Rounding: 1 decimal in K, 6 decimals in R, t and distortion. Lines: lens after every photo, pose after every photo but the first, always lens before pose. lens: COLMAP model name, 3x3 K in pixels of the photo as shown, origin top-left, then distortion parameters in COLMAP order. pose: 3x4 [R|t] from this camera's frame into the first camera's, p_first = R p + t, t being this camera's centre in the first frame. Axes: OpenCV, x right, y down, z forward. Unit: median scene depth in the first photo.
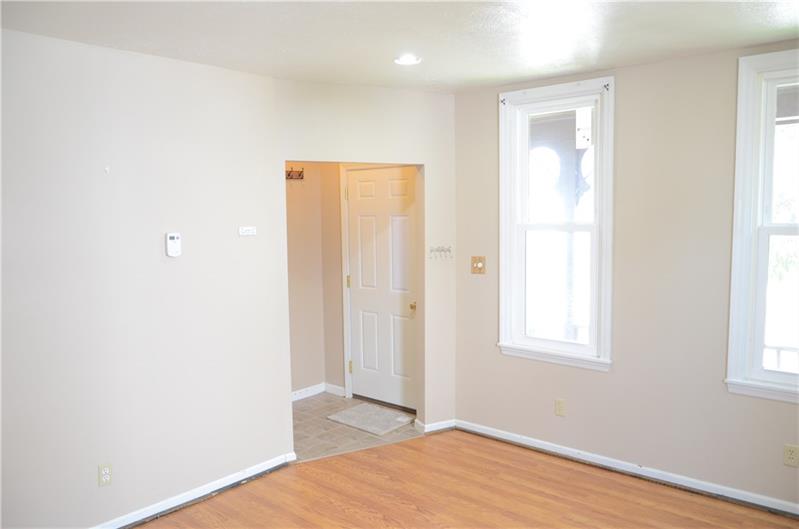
lens RADIAL K [[617.6, 0, 400.4], [0, 617.6, 267.7], [0, 0, 1]] dist [-0.045299, 0.003452]
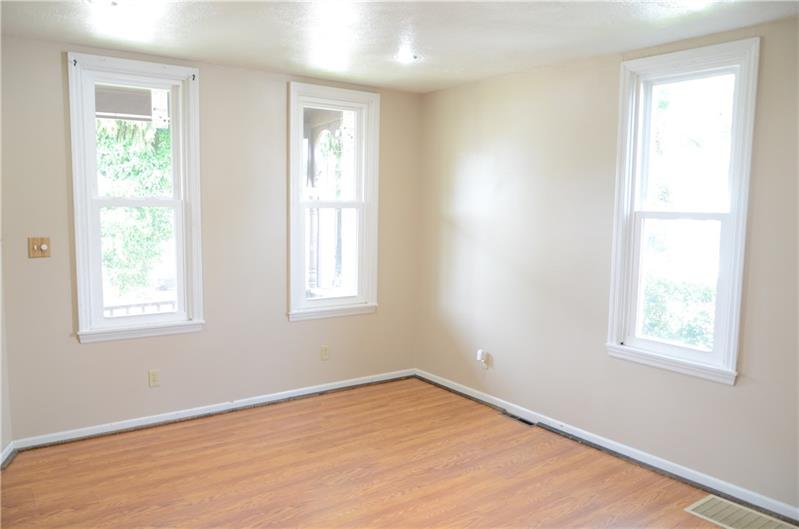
lens RADIAL K [[617.6, 0, 400.4], [0, 617.6, 267.7], [0, 0, 1]] dist [-0.045299, 0.003452]
pose [[0.214730, -0.086516, 0.972834, -0.663837], [0.073603, 0.994670, 0.072212, -0.000361], [-0.973896, 0.056098, 0.219954, 0.380968]]
